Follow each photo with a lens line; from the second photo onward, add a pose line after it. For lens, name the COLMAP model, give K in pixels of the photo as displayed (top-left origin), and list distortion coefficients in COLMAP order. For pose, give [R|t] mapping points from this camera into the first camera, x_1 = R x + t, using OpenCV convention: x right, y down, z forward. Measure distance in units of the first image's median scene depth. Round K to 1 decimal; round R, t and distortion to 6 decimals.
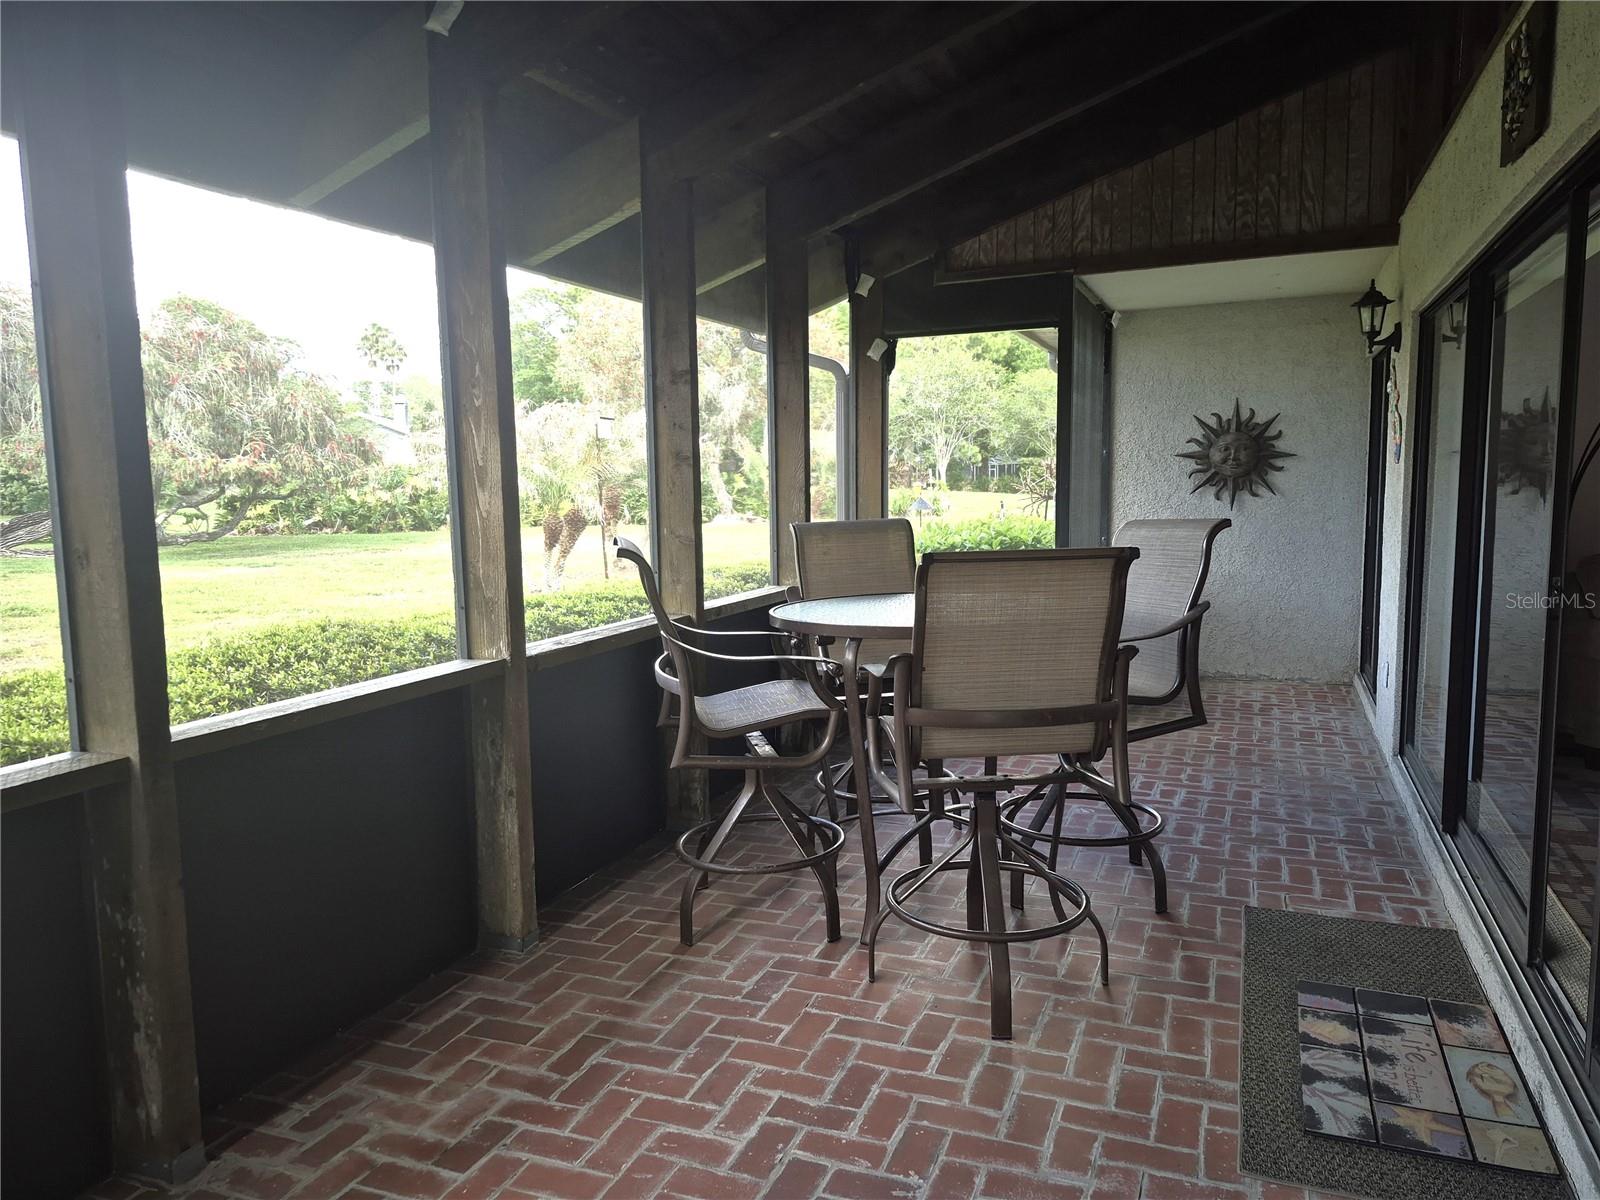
lens RADIAL K [[1088.1, 0, 802.0], [0, 1088.1, 601.5], [0, 0, 1]] dist [0.034048, -0.007447]
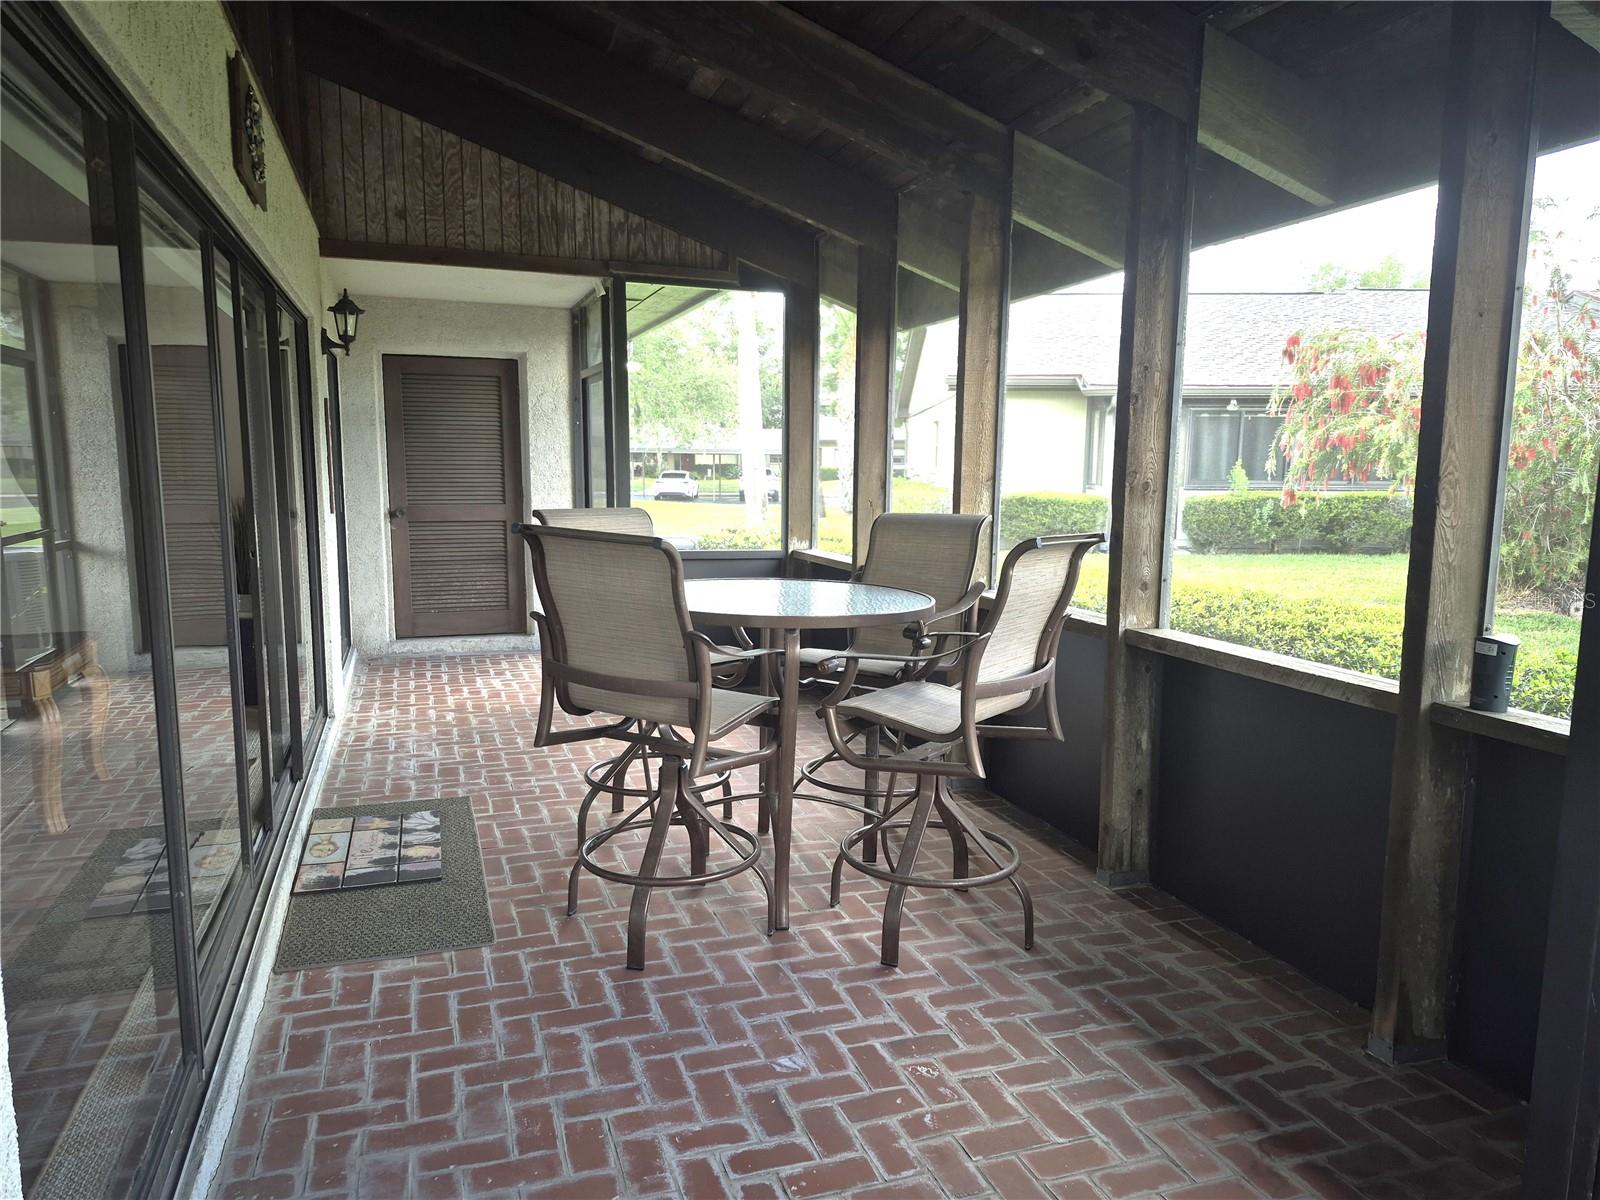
lens RADIAL K [[1088.1, 0, 797.9], [0, 1088.1, 599.5], [0, 0, 1]] dist [0.034048, -0.007447]
pose [[-0.745998, 0.097762, -0.658734, 0.789921], [-0.077213, 0.969797, 0.231369, -0.228459], [0.661457, 0.223464, -0.715918, 1.761696]]
